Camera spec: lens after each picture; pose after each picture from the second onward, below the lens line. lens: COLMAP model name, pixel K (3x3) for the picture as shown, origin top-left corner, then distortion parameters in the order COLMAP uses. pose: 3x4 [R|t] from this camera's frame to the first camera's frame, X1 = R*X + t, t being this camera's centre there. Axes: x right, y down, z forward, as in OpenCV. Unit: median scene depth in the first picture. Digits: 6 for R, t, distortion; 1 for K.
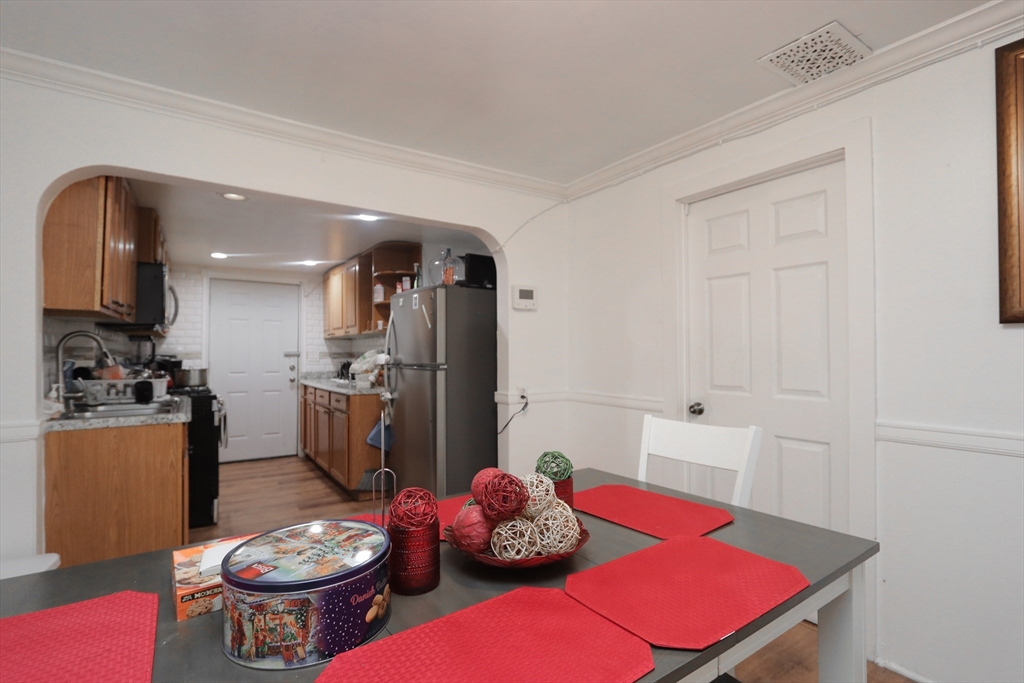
lens RADIAL K [[477.7, 0, 508.9], [0, 477.7, 348.1], [0, 0, 1]] dist [-0.015307, 0.000796]
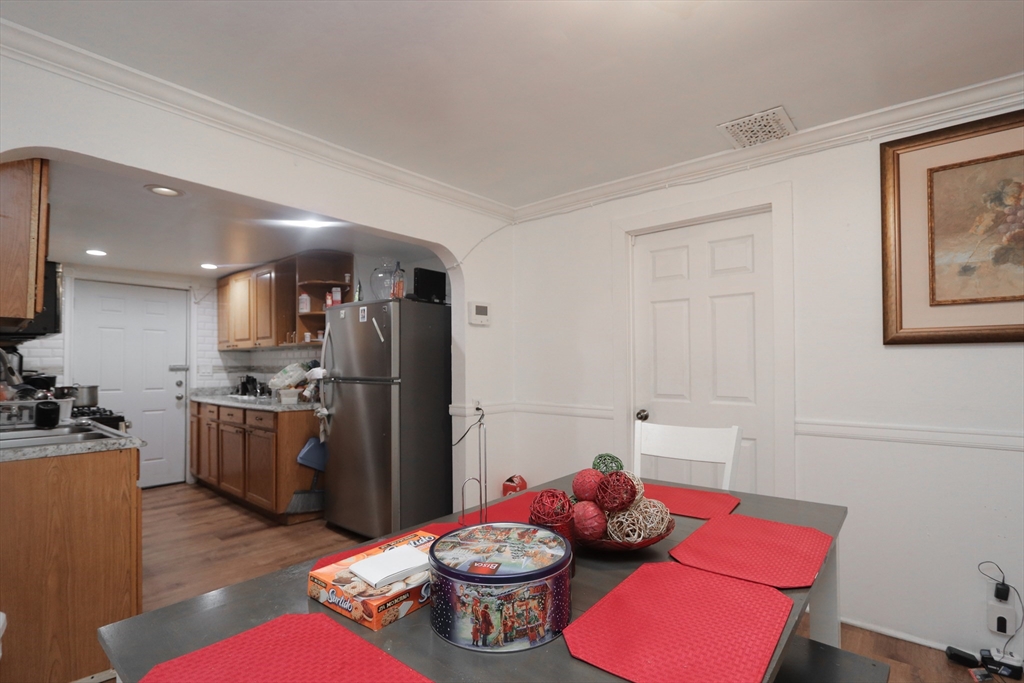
lens RADIAL K [[476.1, 0, 513.1], [0, 476.1, 359.7], [0, 0, 1]] dist [-0.012820, 0.000242]
pose [[0.964541, 0.000612, 0.263933, -0.206214], [-0.000292, 0.999999, -0.001253, -0.004088], [-0.263933, 0.001131, 0.964540, -0.023602]]
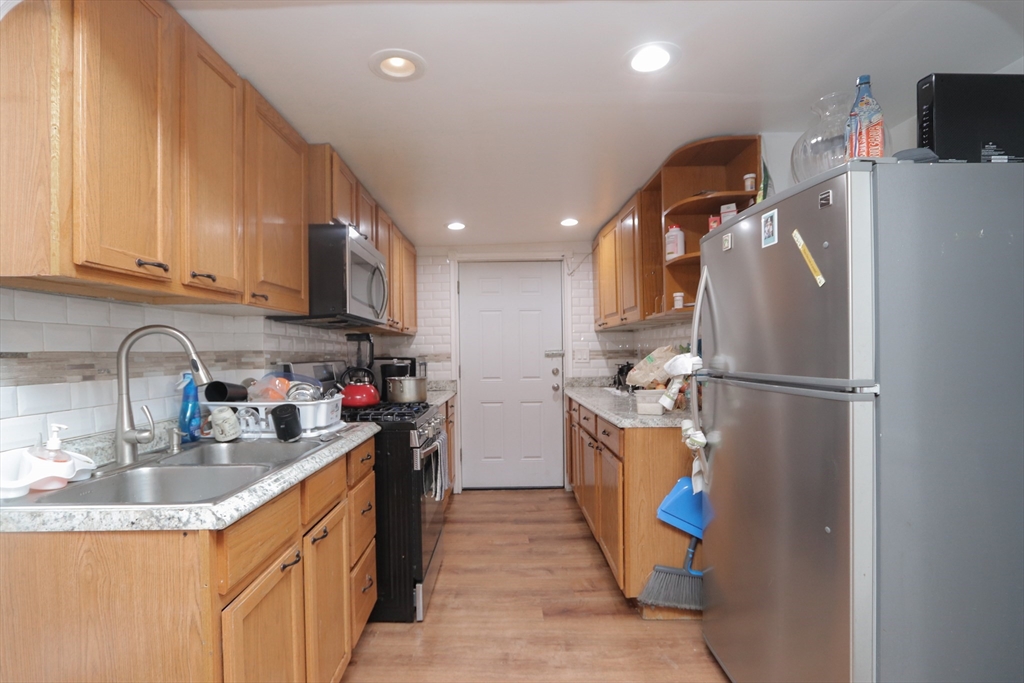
lens RADIAL K [[507.9, 0, 485.5], [0, 507.9, 357.0], [0, 0, 1]] dist [-0.016915, 0.000580]
pose [[0.817398, -0.007914, -0.576019, -0.191881], [0.023211, 0.999546, 0.019205, 0.000633], [0.575606, -0.029068, 0.817211, 0.652090]]
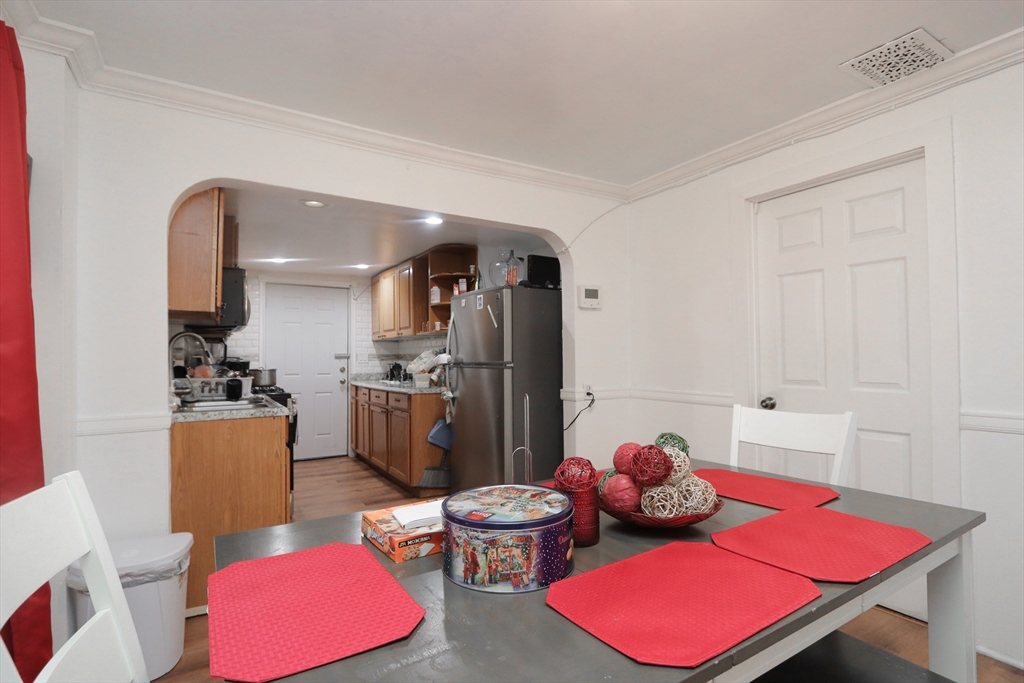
lens RADIAL K [[490.2, 0, 512.0], [0, 490.2, 349.5], [0, 0, 1]] dist [-0.015672, 0.001292]
pose [[0.998976, -0.006842, -0.044720, -0.105315], [0.006630, 0.999966, -0.004879, 0.013688], [0.044752, 0.004578, 0.998988, -0.067976]]
